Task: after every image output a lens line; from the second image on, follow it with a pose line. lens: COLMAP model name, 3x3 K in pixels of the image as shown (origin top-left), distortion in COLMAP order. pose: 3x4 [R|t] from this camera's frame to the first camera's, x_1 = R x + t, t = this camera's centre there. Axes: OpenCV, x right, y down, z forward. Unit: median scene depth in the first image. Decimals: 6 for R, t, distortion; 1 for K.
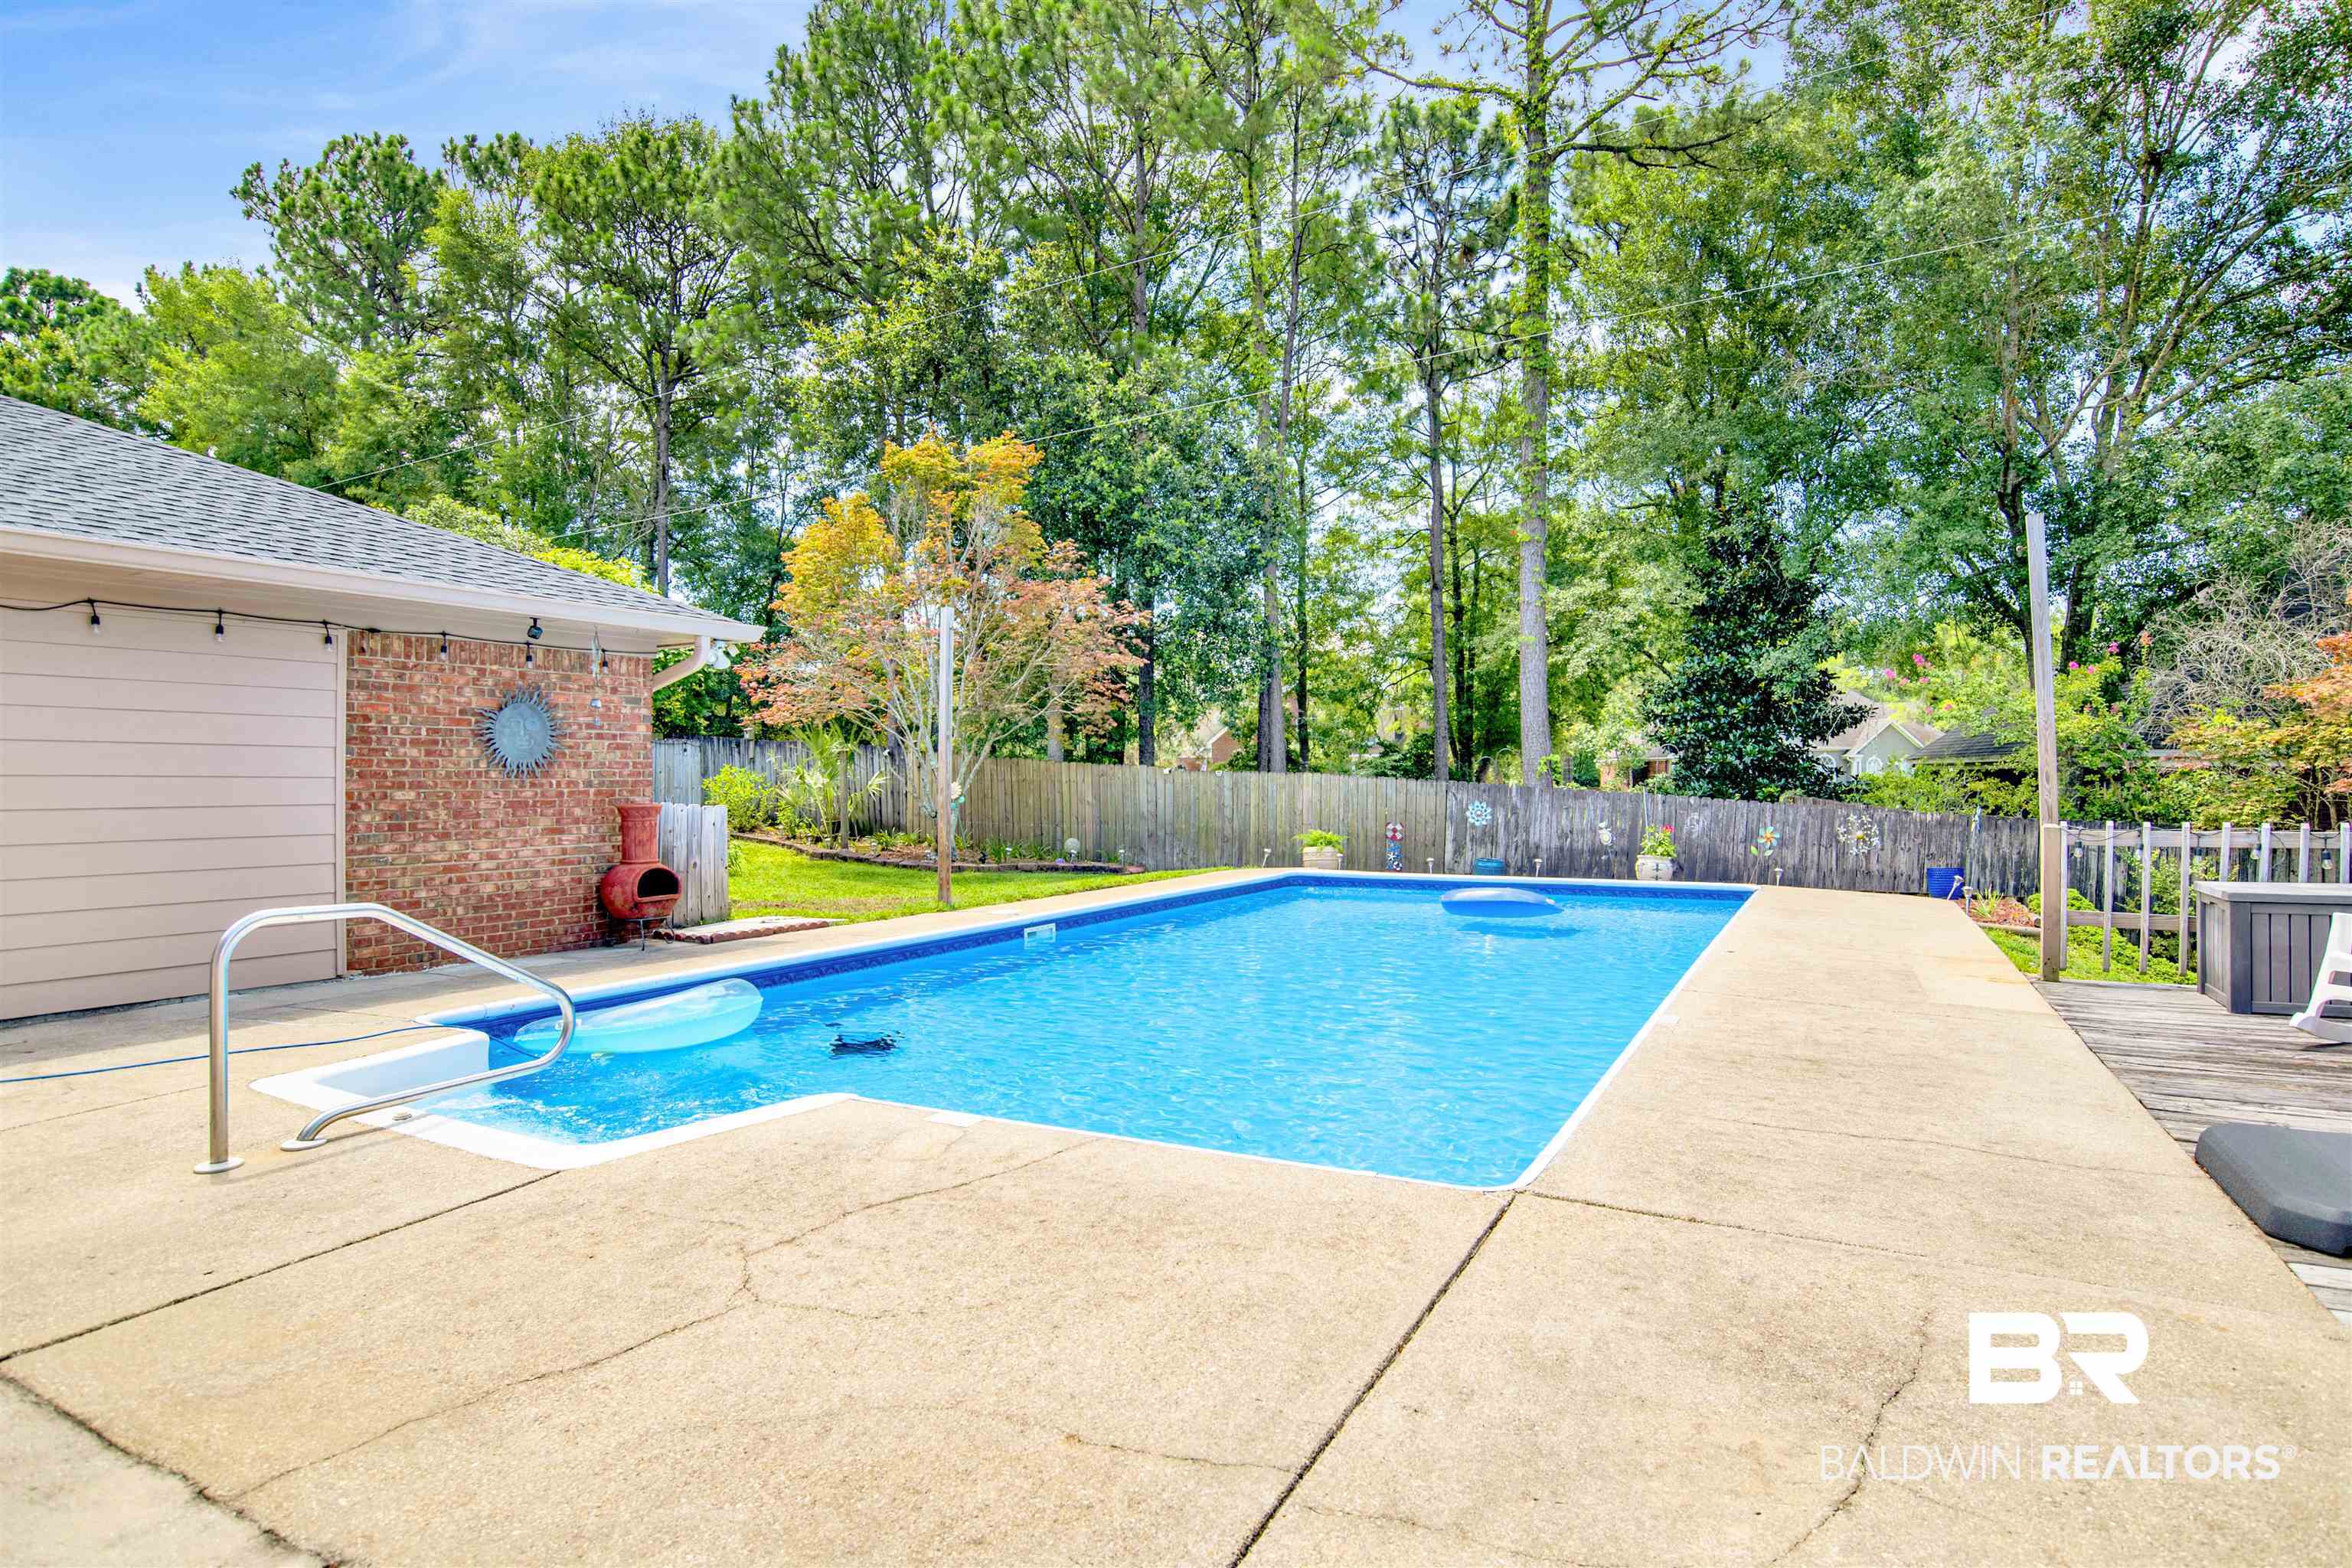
lens RADIAL K [[1244.7, 0, 1198.9], [0, 1244.7, 781.2], [0, 0, 1]] dist [-0.053046, 0.013203]
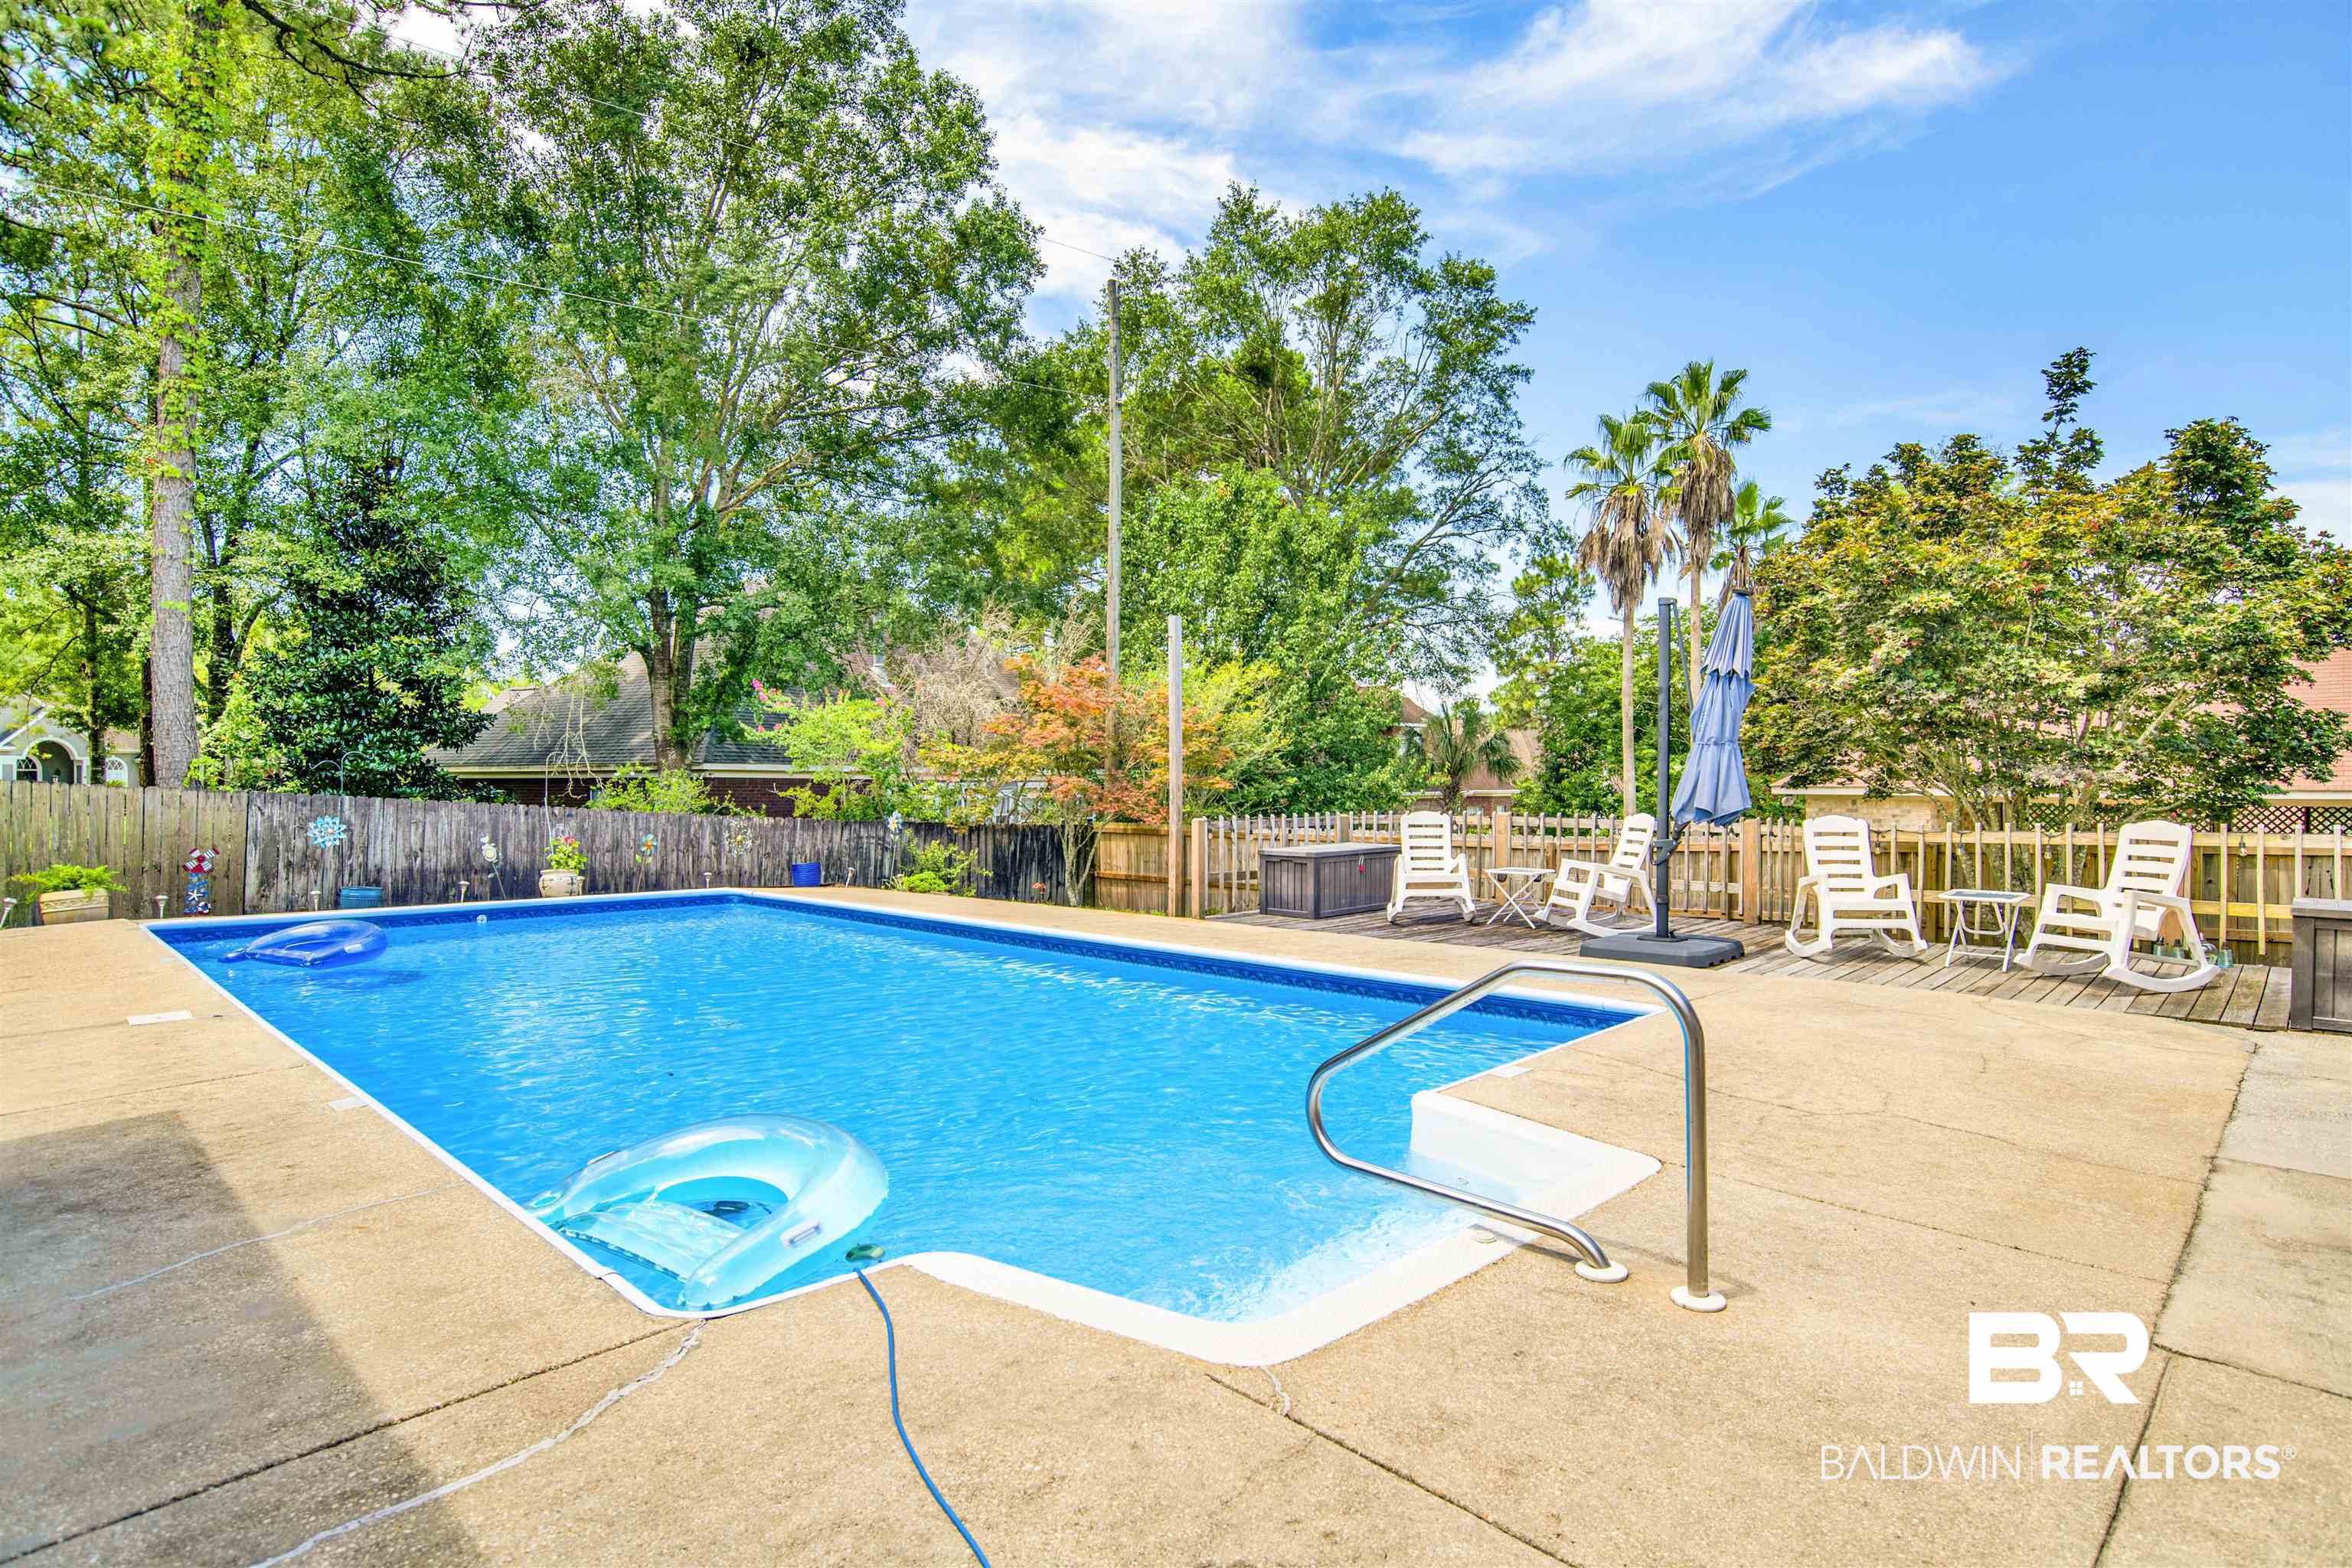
lens RADIAL K [[1244.7, 0, 1198.8], [0, 1244.7, 789.8], [0, 0, 1]] dist [-0.053046, 0.013203]
pose [[0.272622, -0.000277, 0.962121, -0.919274], [0.001161, 0.999999, -0.000041, -0.001349], [-0.962121, 0.001129, 0.272622, 0.609742]]
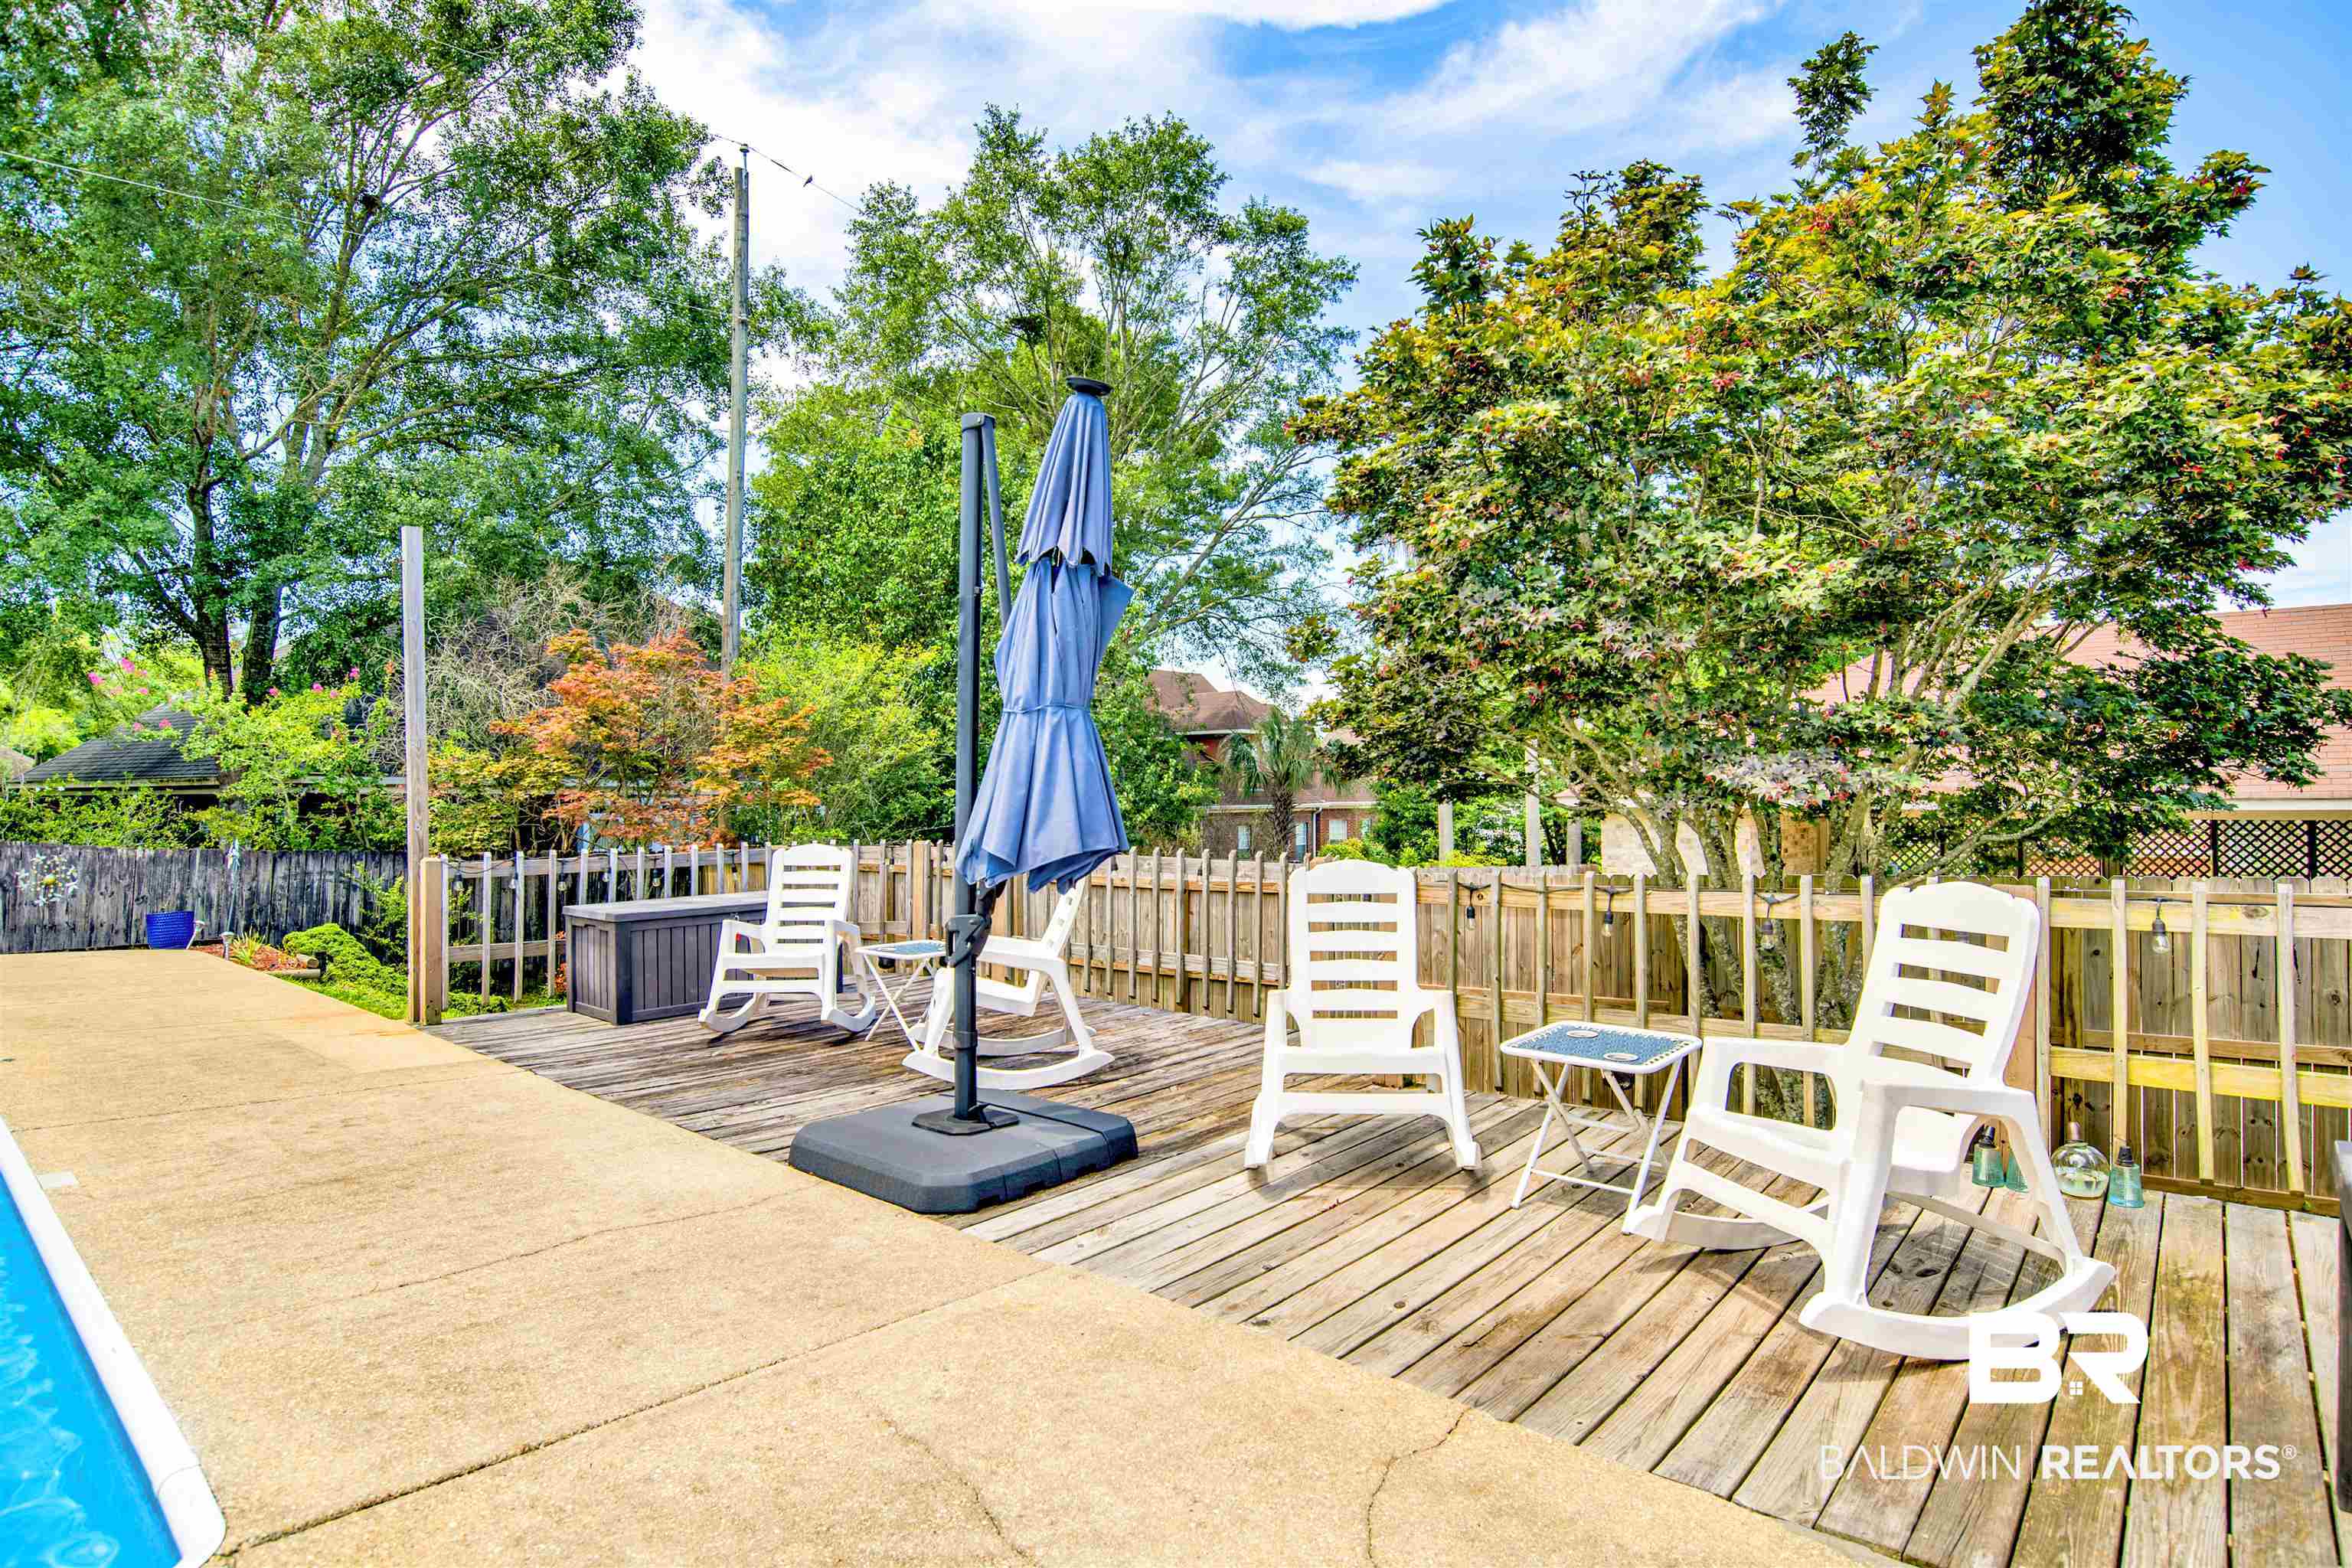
lens RADIAL K [[1244.7, 0, 1184.7], [0, 1244.7, 771.1], [0, 0, 1]] dist [-0.053046, 0.013203]
pose [[0.223230, 0.022576, 0.974504, -0.096906], [0.006470, 0.999675, -0.024641, -0.004706], [-0.974744, 0.011805, 0.223012, 0.235747]]
